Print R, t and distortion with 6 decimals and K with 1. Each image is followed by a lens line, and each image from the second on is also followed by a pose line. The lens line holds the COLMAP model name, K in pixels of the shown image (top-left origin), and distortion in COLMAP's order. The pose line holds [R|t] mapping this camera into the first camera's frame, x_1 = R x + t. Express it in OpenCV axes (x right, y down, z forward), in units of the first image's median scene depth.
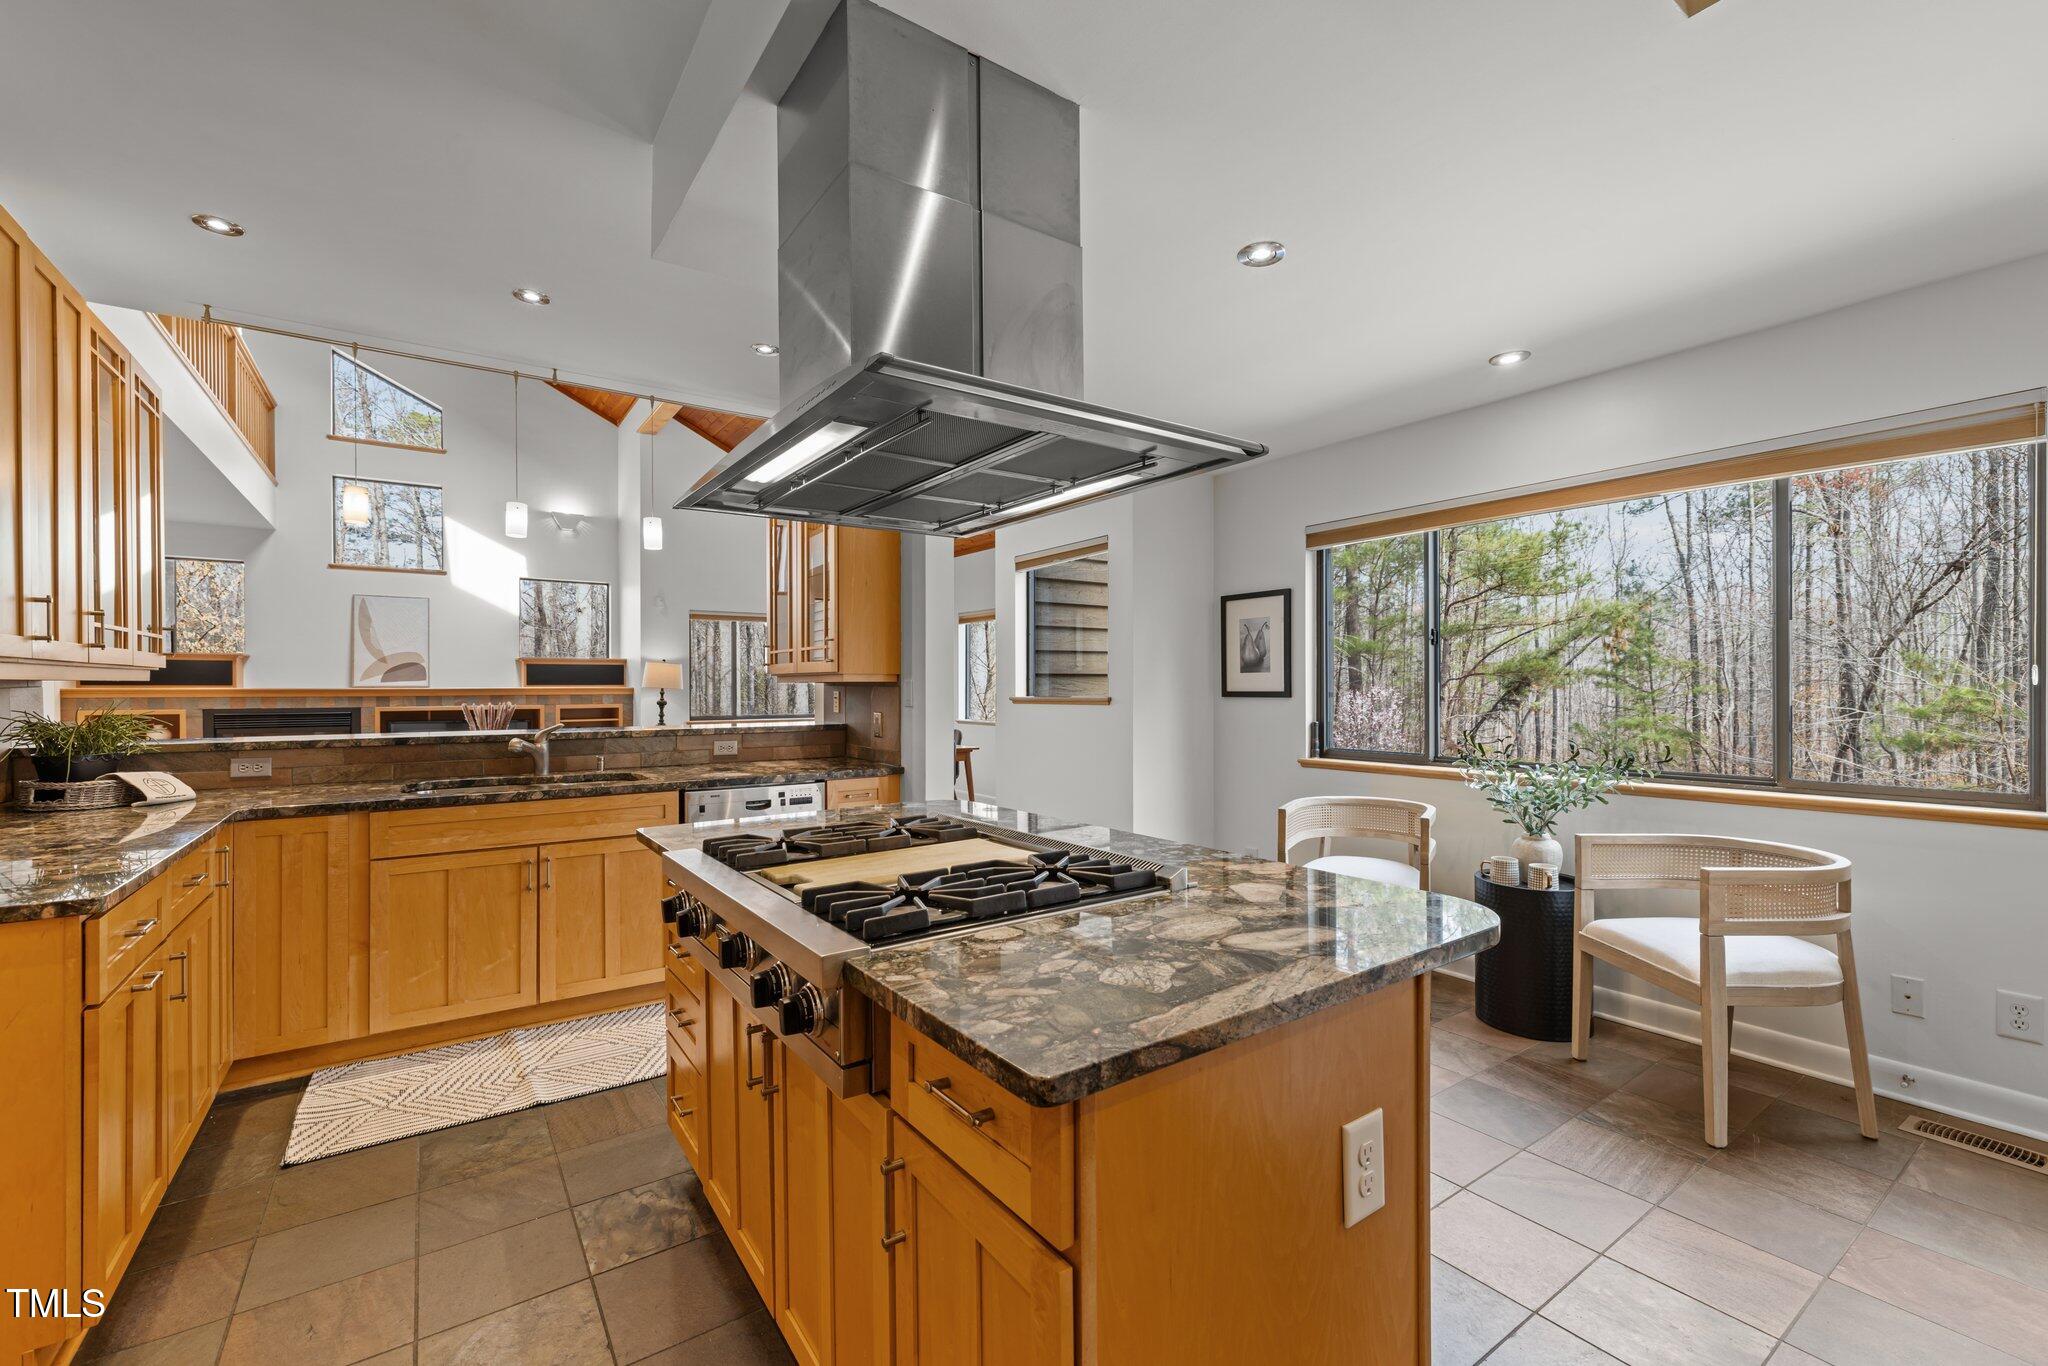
lens RADIAL K [[863.7, 0, 1023.4], [0, 863.7, 684.8], [0, 0, 1]] dist [-0.002333, -0.000147]
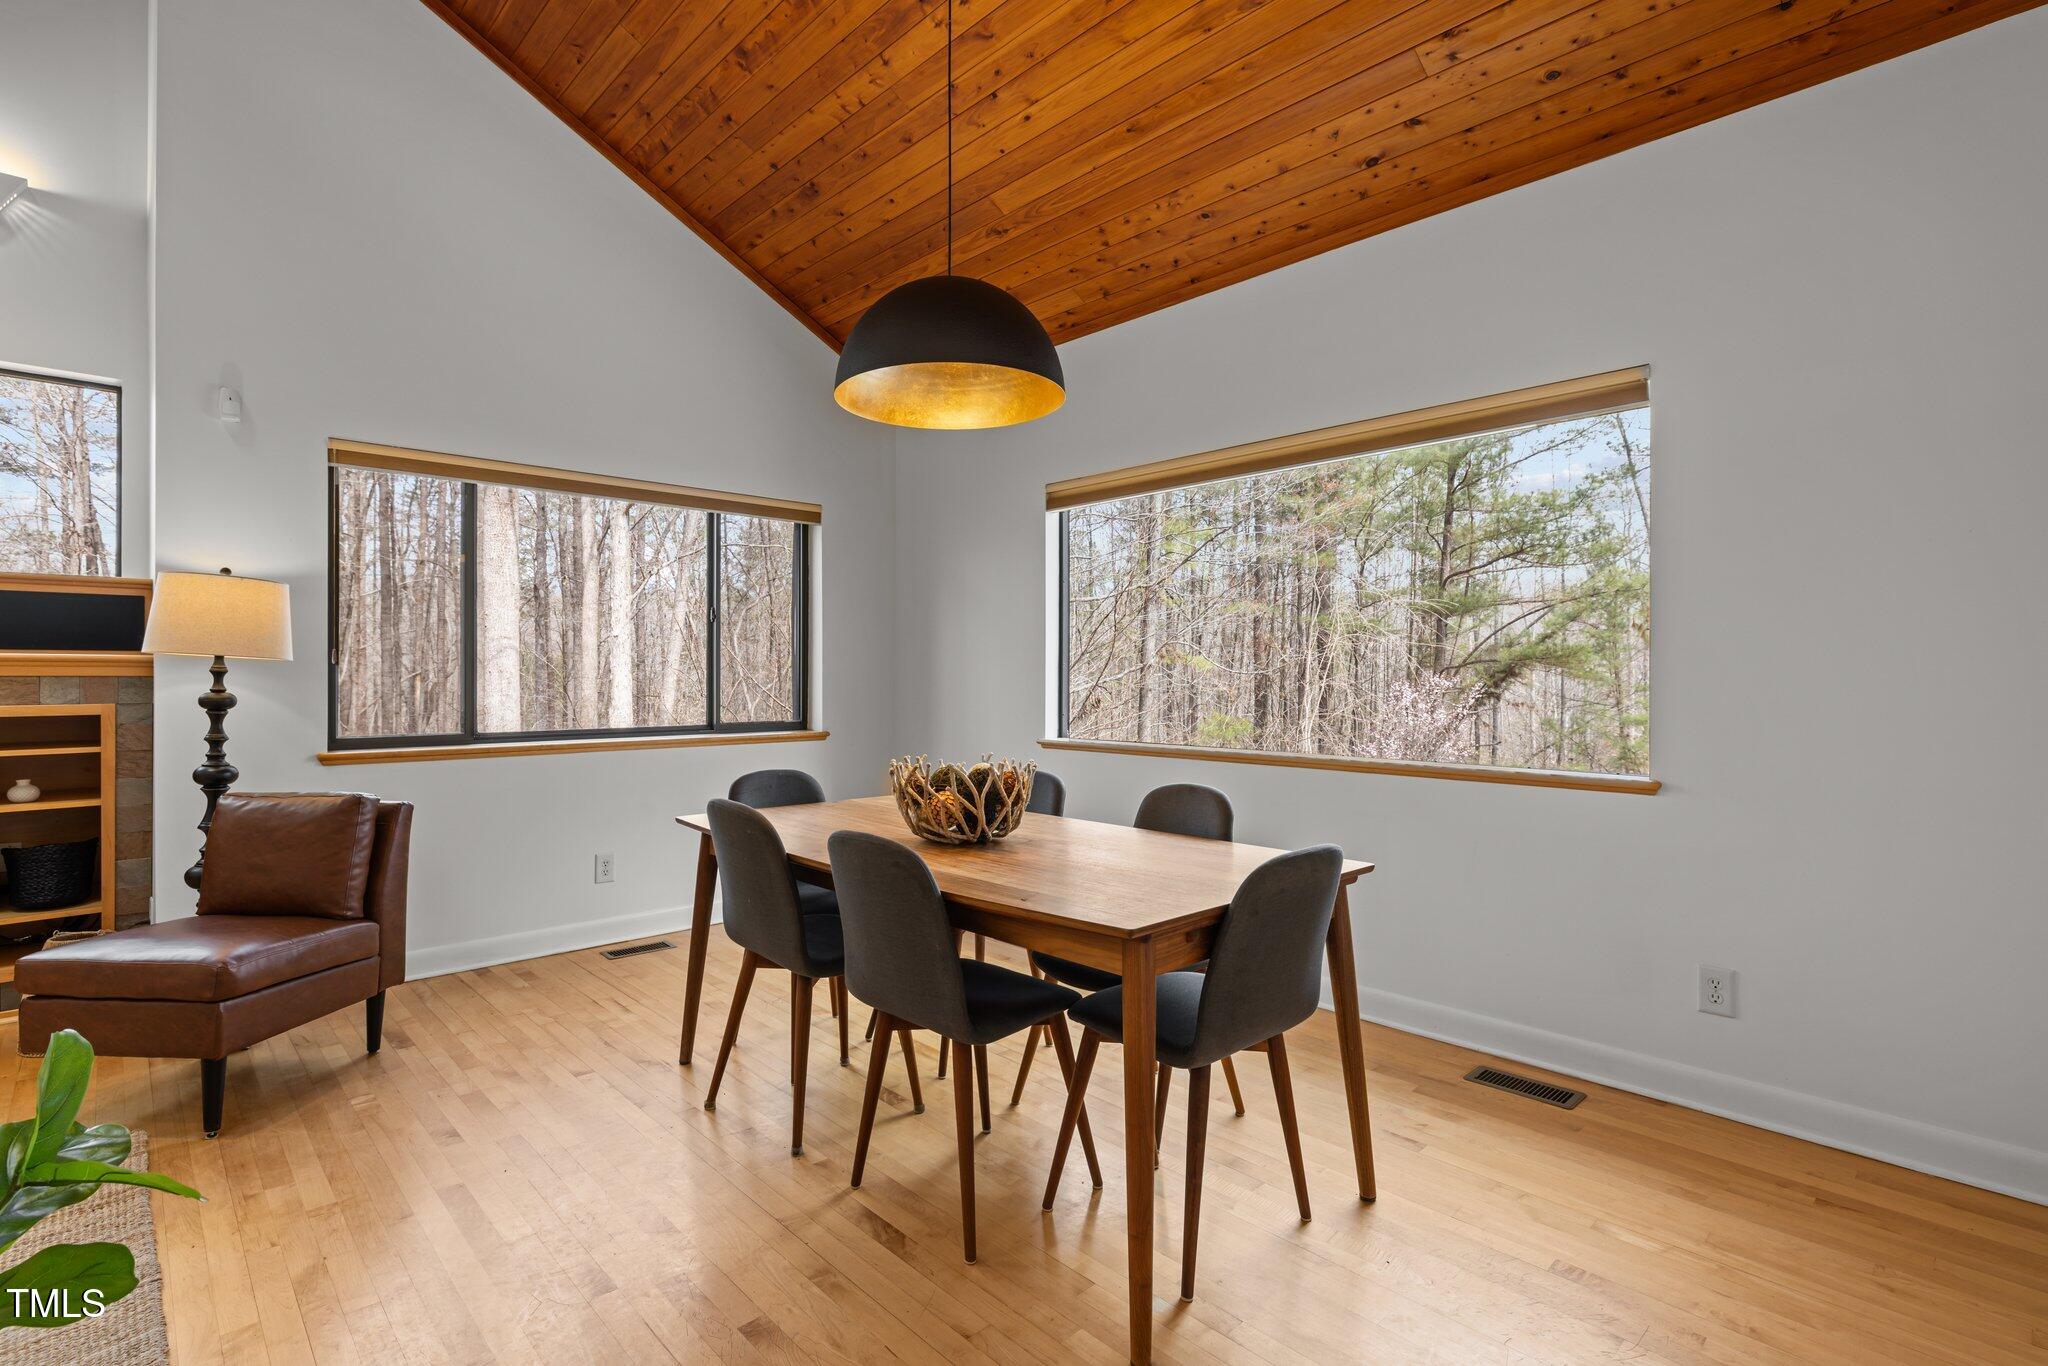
lens RADIAL K [[1008.7, 0, 1024.0], [0, 1008.7, 679.1], [0, 0, 1]] dist [0.005869, 0.000644]
pose [[0.992825, -0.000781, 0.119573, -0.148954], [0.000623, 0.999999, 0.001355, 0.011205], [-0.119574, -0.001271, 0.992824, 0.537941]]
